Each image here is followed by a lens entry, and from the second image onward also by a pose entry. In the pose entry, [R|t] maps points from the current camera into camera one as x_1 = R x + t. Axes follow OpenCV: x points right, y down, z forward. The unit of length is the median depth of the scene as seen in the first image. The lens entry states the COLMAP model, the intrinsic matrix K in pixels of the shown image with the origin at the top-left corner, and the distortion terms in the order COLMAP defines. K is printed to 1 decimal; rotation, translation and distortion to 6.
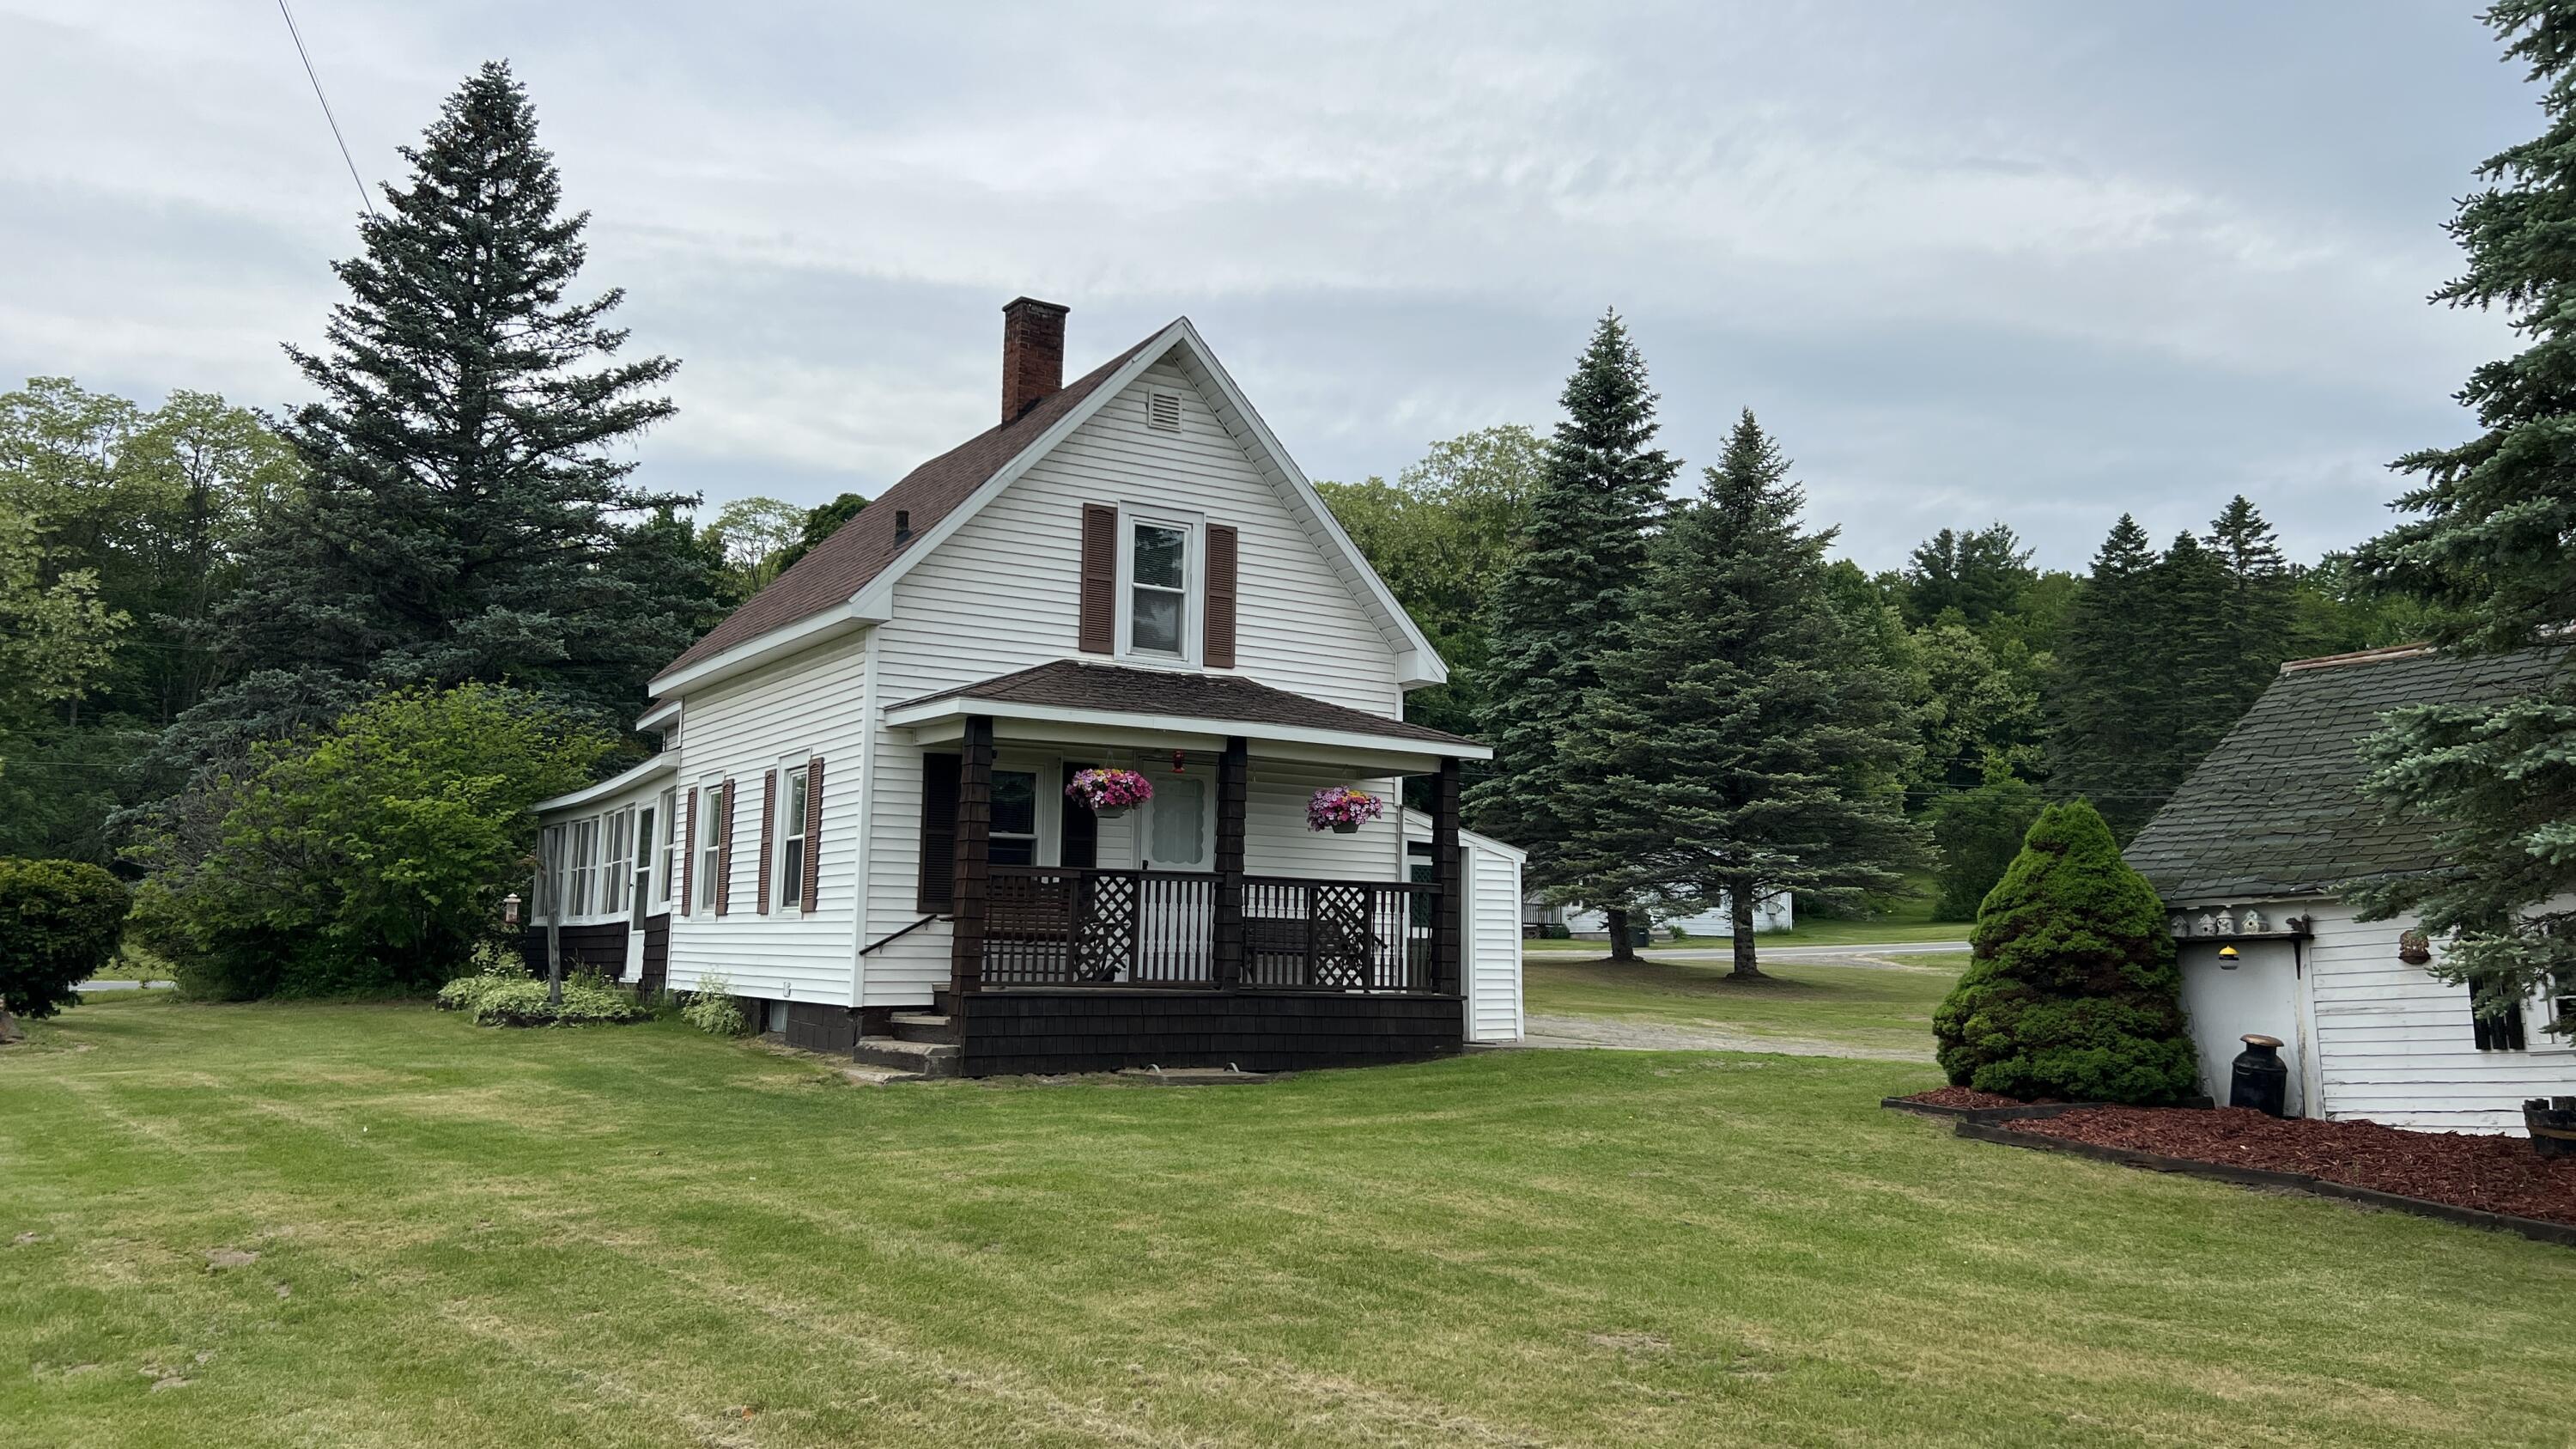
lens RADIAL K [[1905.8, 0, 1275.7], [0, 1905.8, 736.2], [0, 0, 1]] dist [0.056506, -0.104804]
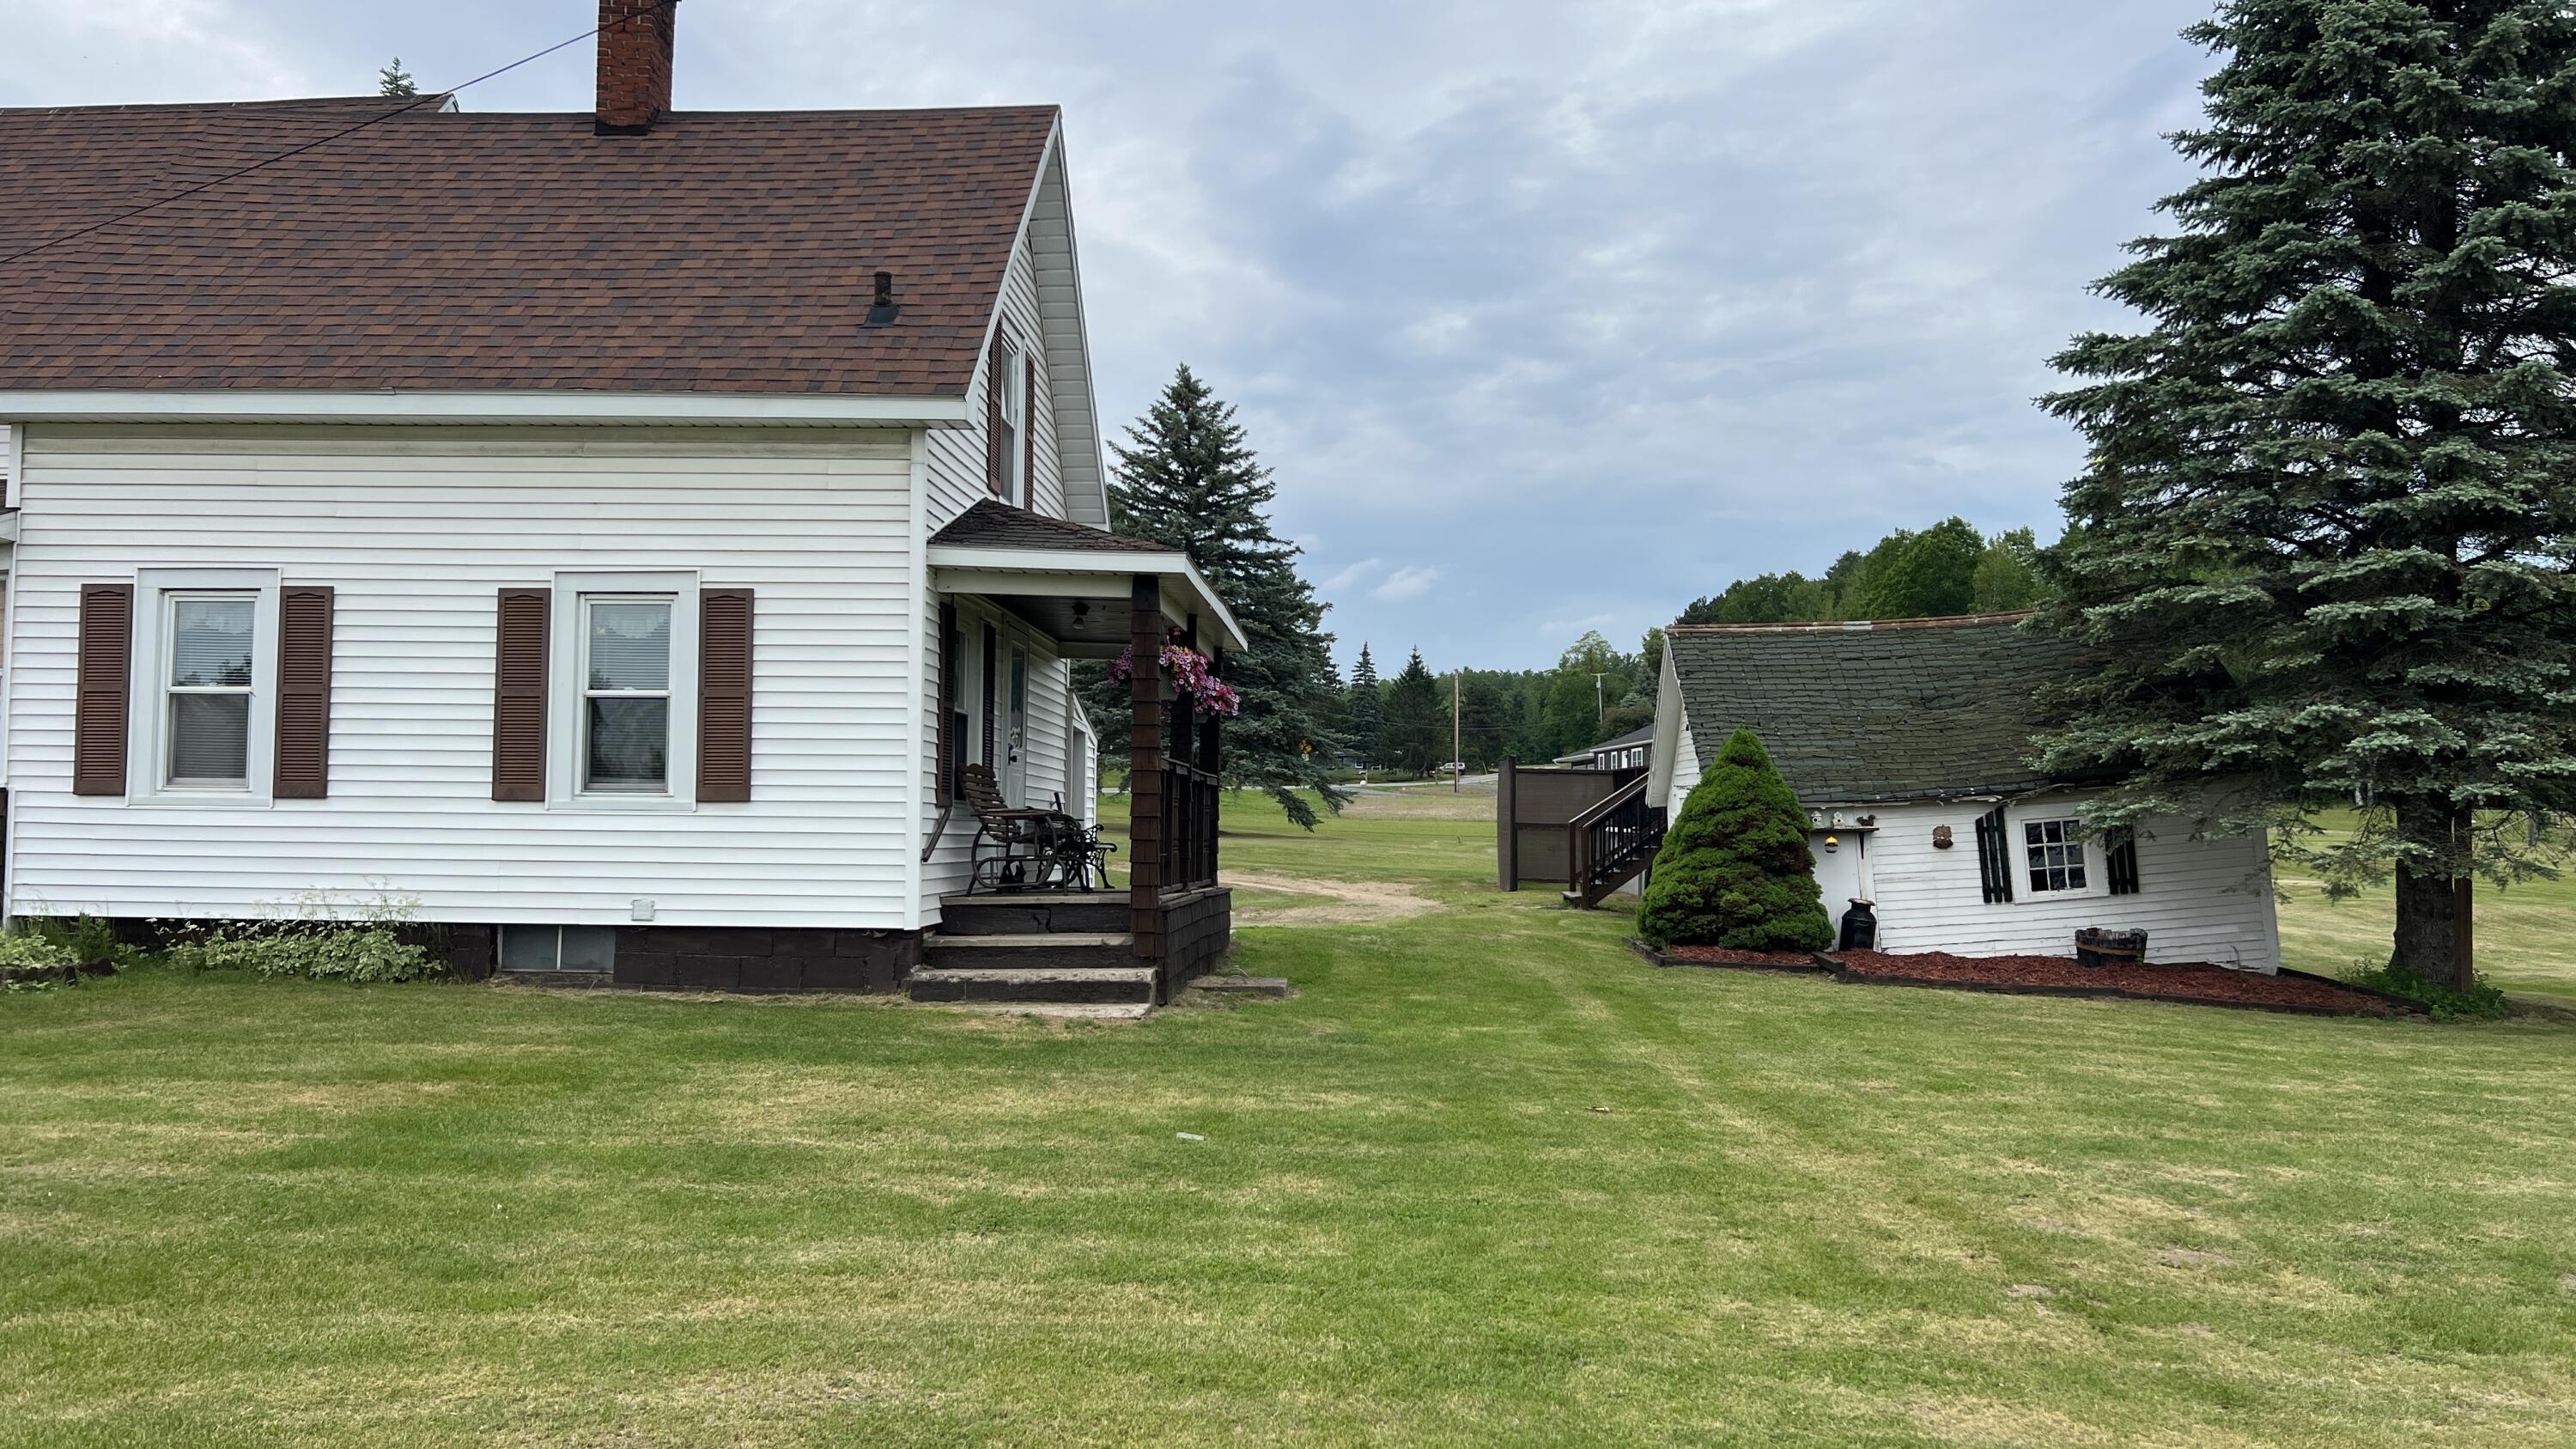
lens RADIAL K [[1905.8, 0, 1275.7], [0, 1905.8, 736.2], [0, 0, 1]] dist [0.056506, -0.104804]
pose [[0.568847, 0.035225, 0.821689, -0.907533], [-0.089461, 0.995804, 0.019244, 0.045035], [-0.817563, -0.084456, 0.569611, 0.537152]]
